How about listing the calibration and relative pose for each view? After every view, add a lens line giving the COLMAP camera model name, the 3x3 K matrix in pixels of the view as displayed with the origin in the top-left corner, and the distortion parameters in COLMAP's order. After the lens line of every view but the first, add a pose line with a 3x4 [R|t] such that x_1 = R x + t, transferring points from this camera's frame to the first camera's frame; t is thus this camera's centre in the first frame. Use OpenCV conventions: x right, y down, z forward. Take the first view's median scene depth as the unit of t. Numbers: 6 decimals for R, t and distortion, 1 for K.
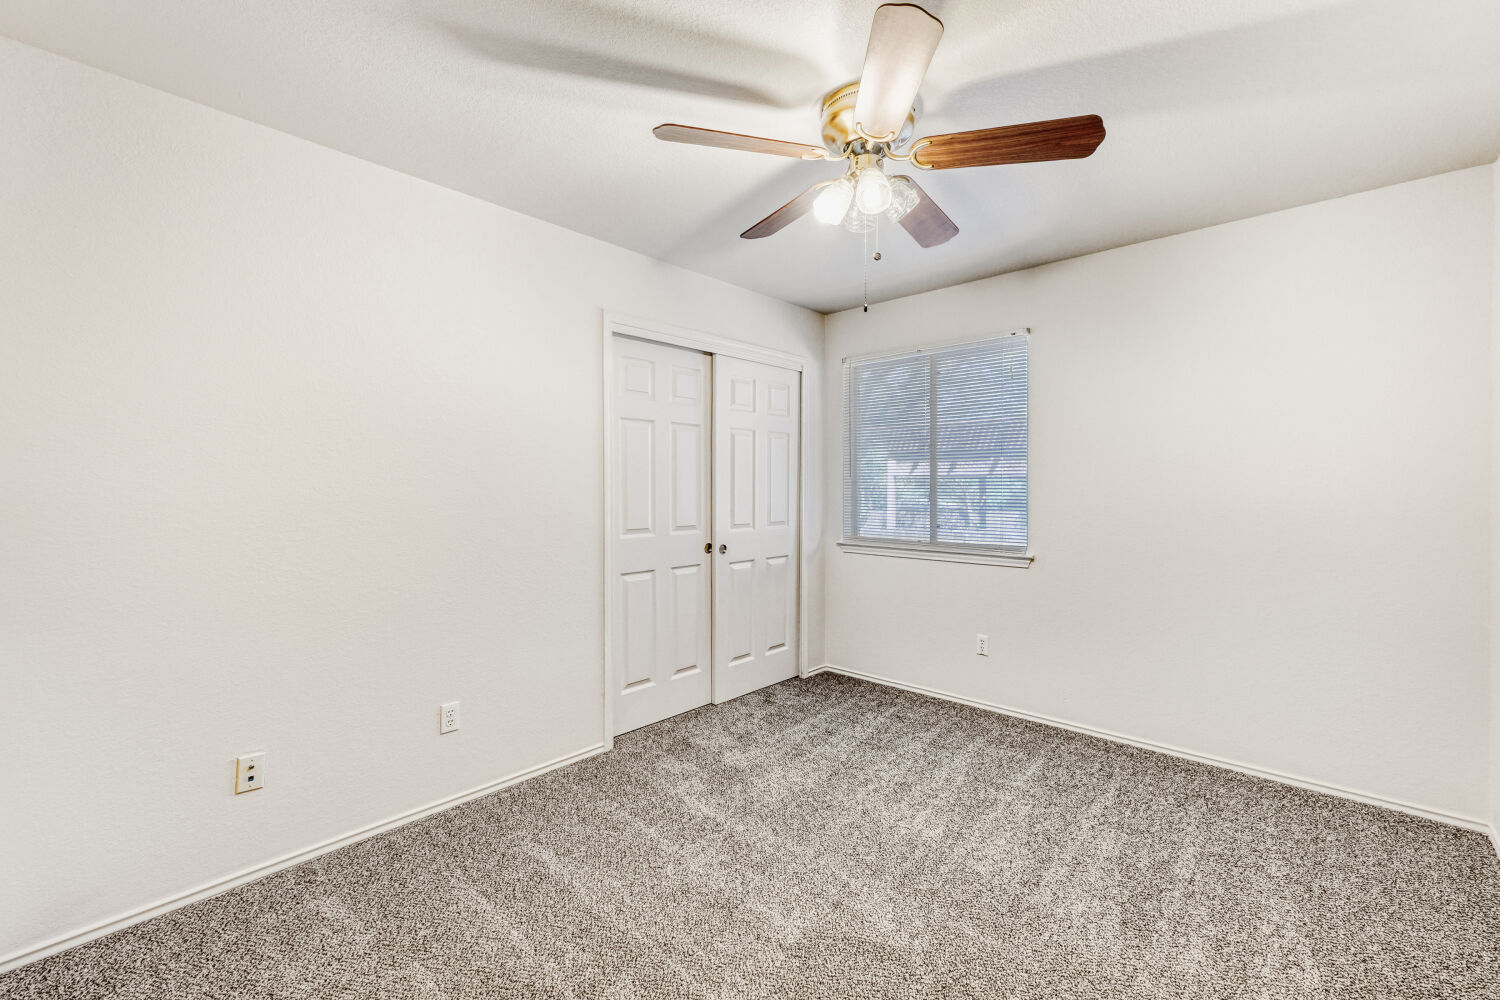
lens RADIAL K [[619.2, 0, 754.2], [0, 619.2, 485.6], [0, 0, 1]] dist [0.000695, 0.000245]
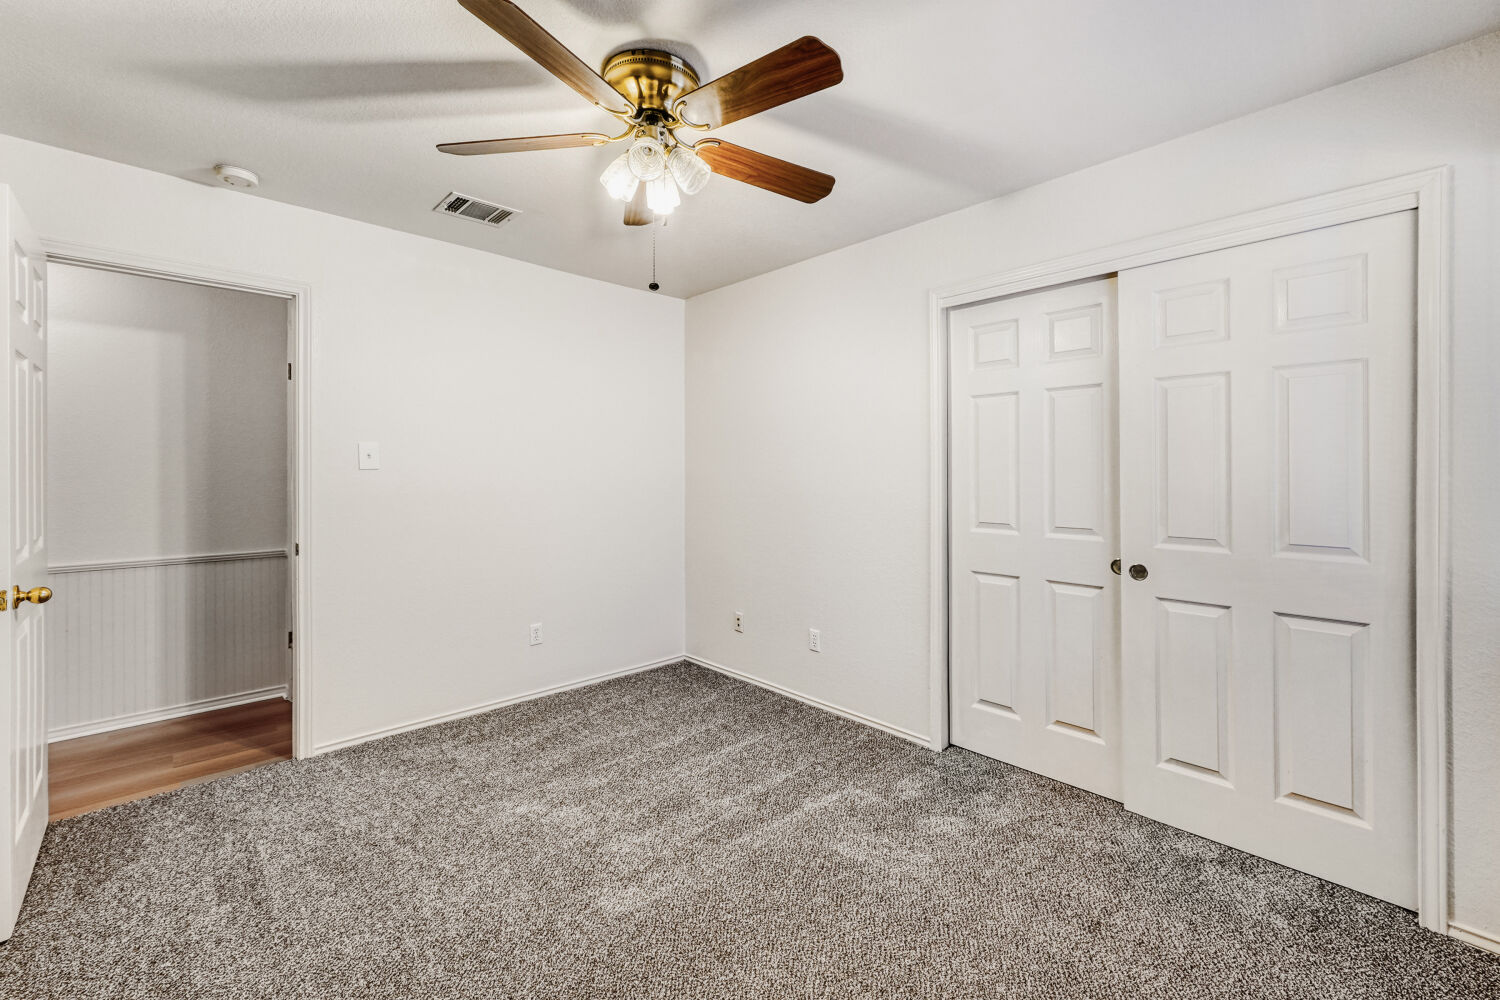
lens RADIAL K [[602.2, 0, 754.8], [0, 602.2, 471.1], [0, 0, 1]] dist [-0.001163, -0.000242]
pose [[-0.048845, -0.001611, -0.998805, 0.658776], [-0.001566, 0.999998, -0.001537, 0.000634], [0.998805, 0.001489, -0.048848, 0.720916]]
